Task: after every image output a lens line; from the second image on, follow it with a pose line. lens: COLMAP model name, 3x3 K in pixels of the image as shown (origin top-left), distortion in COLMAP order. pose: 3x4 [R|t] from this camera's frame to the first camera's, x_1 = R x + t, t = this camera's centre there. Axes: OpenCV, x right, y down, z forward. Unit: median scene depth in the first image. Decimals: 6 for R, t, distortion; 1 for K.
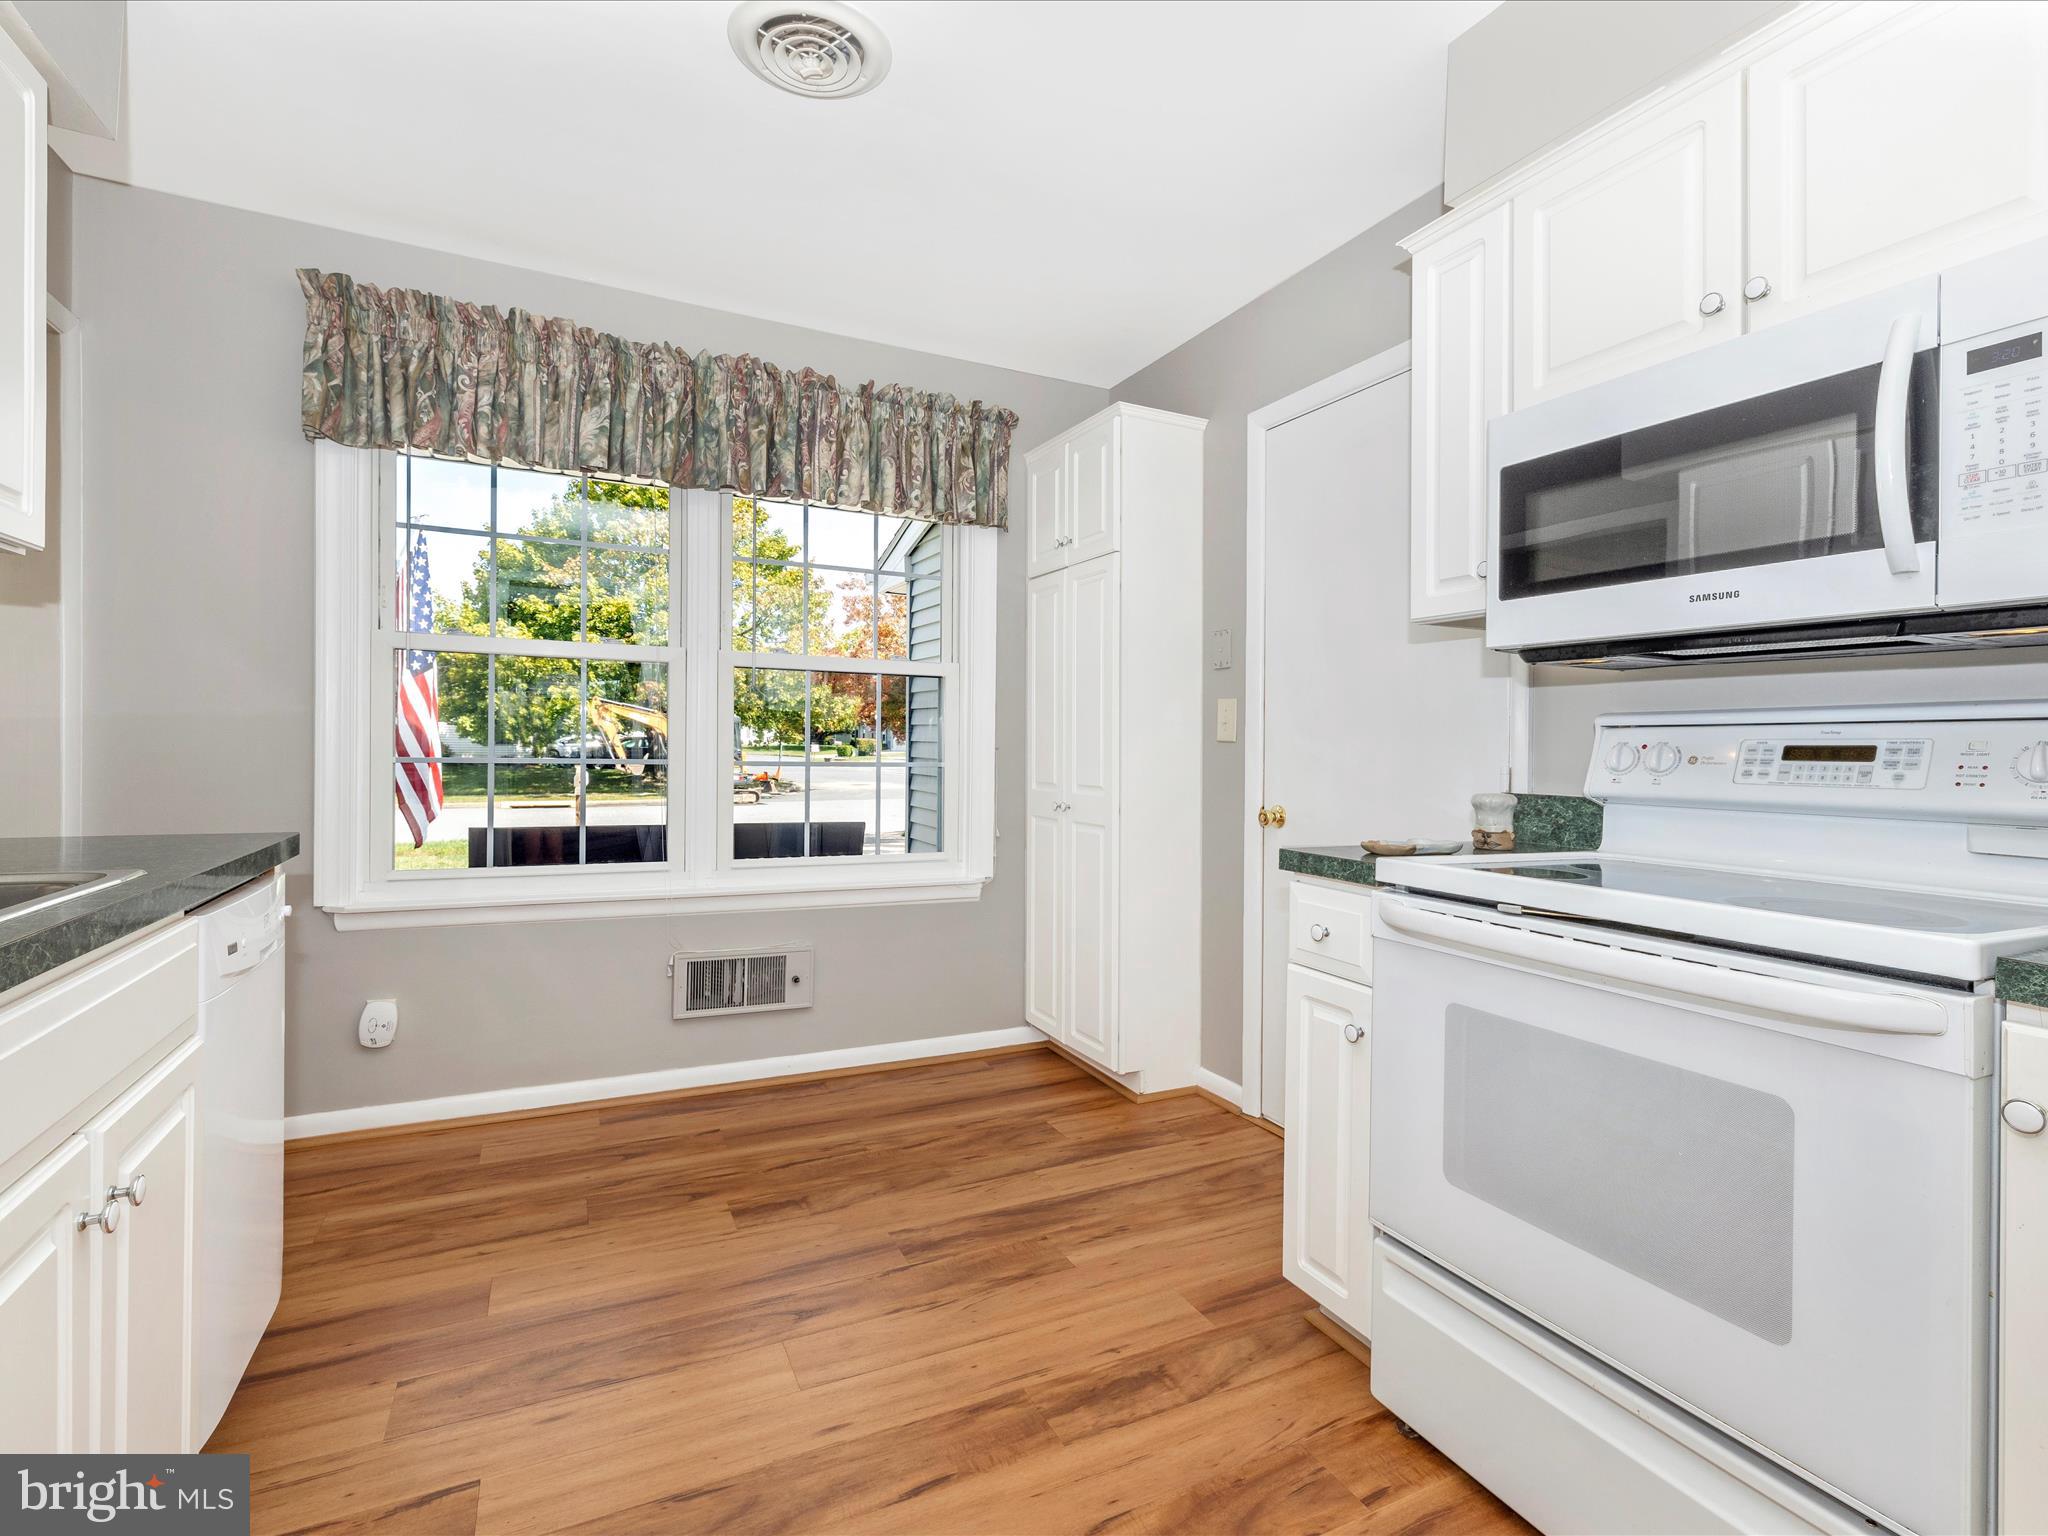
lens RADIAL K [[972.6, 0, 1033.3], [0, 972.6, 747.2], [0, 0, 1]] dist [-0.001970, -0.000023]
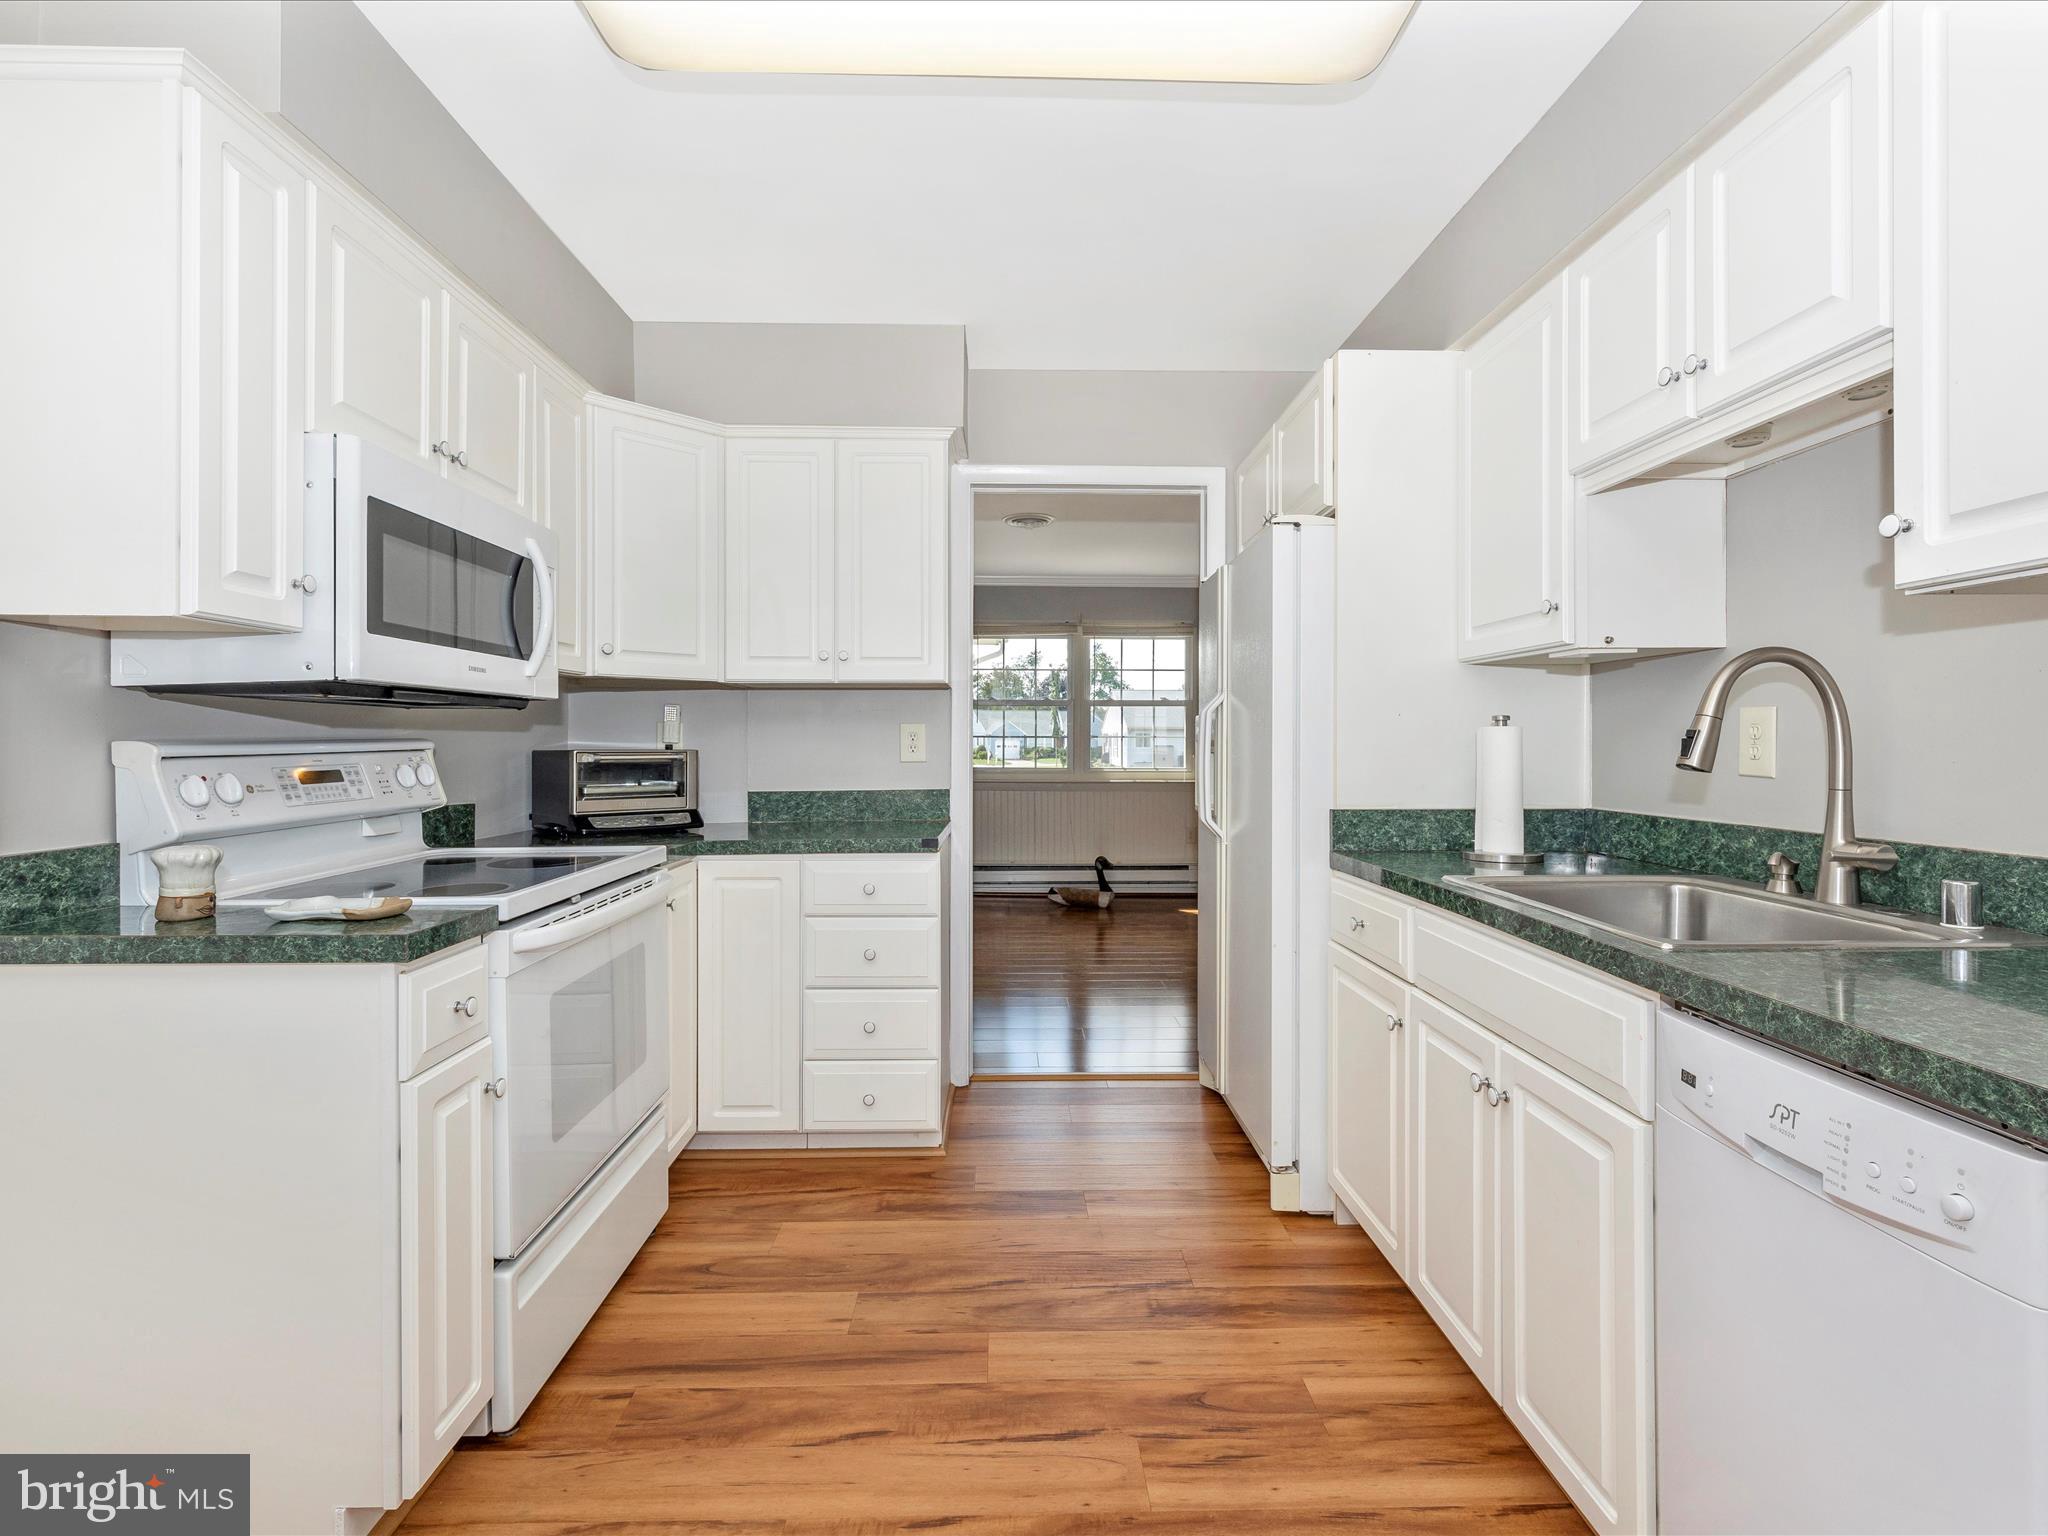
lens RADIAL K [[967.9, 0, 1037.5], [0, 967.9, 740.7], [0, 0, 1]] dist [0.002406, 0.000535]
pose [[-0.913132, -0.022941, 0.407019, -0.329388], [-0.021261, 0.999737, 0.008652, -0.041931], [-0.407110, -0.000753, -0.913379, 1.025353]]
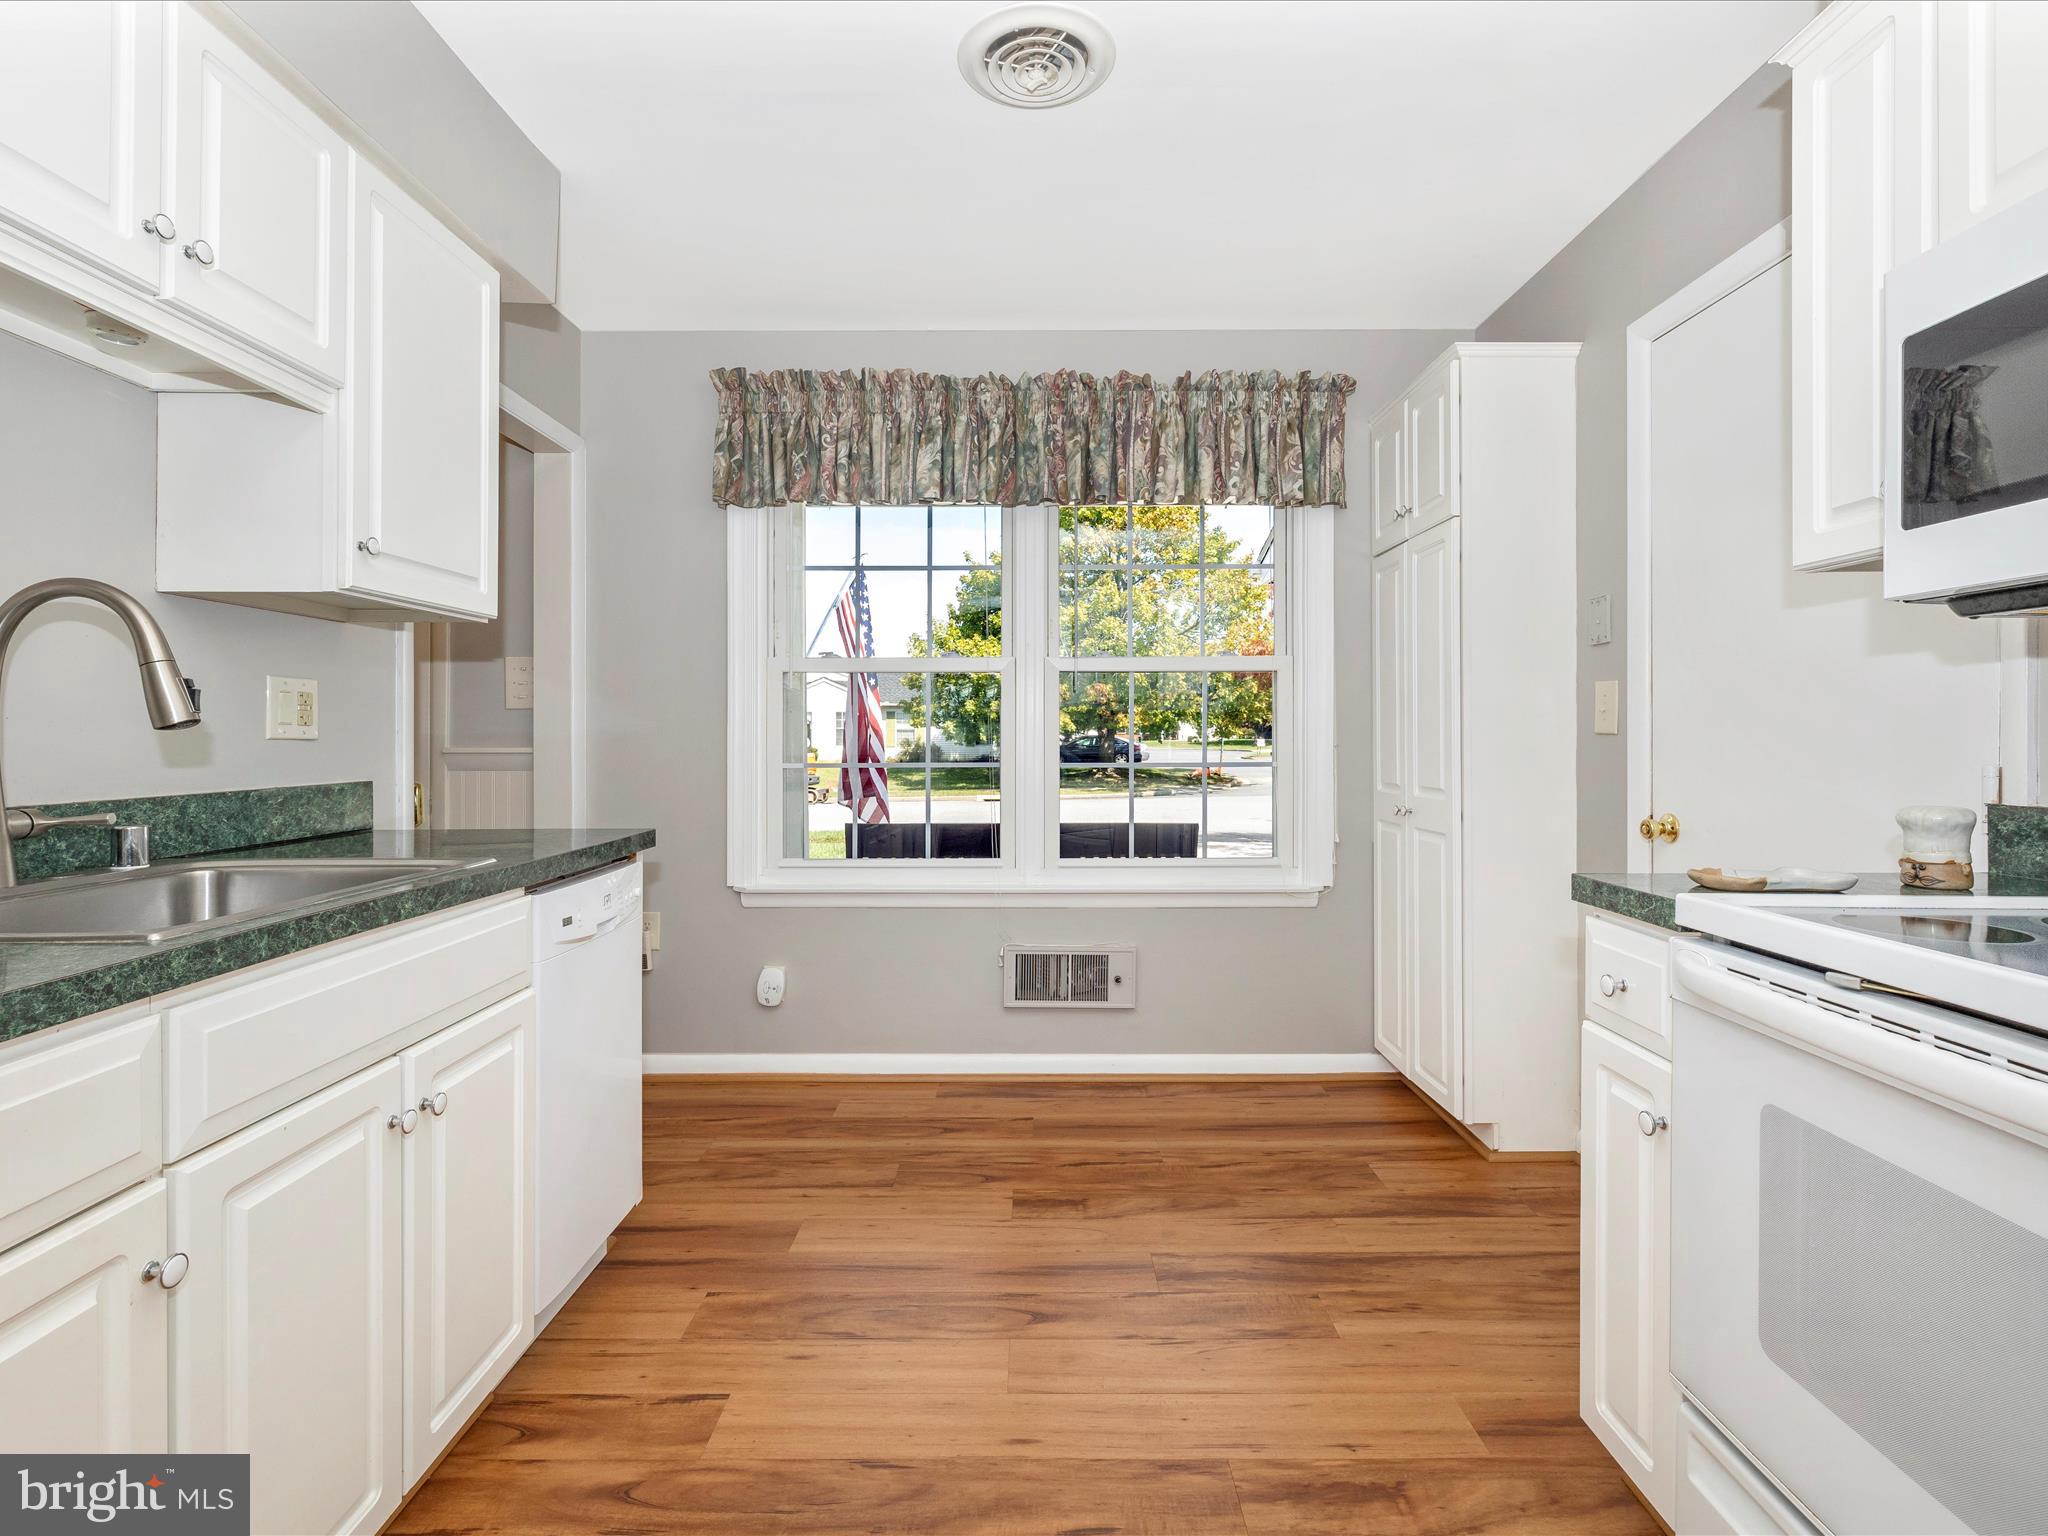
lens RADIAL K [[974.0, 0, 1028.6], [0, 974.0, 741.1], [0, 0, 1]] dist [-0.002693, 0.000495]
pose [[0.894840, -0.019316, -0.445968, 0.150007], [0.019147, 0.999805, -0.004887, -0.005764], [0.445975, -0.004166, 0.895036, 0.066830]]
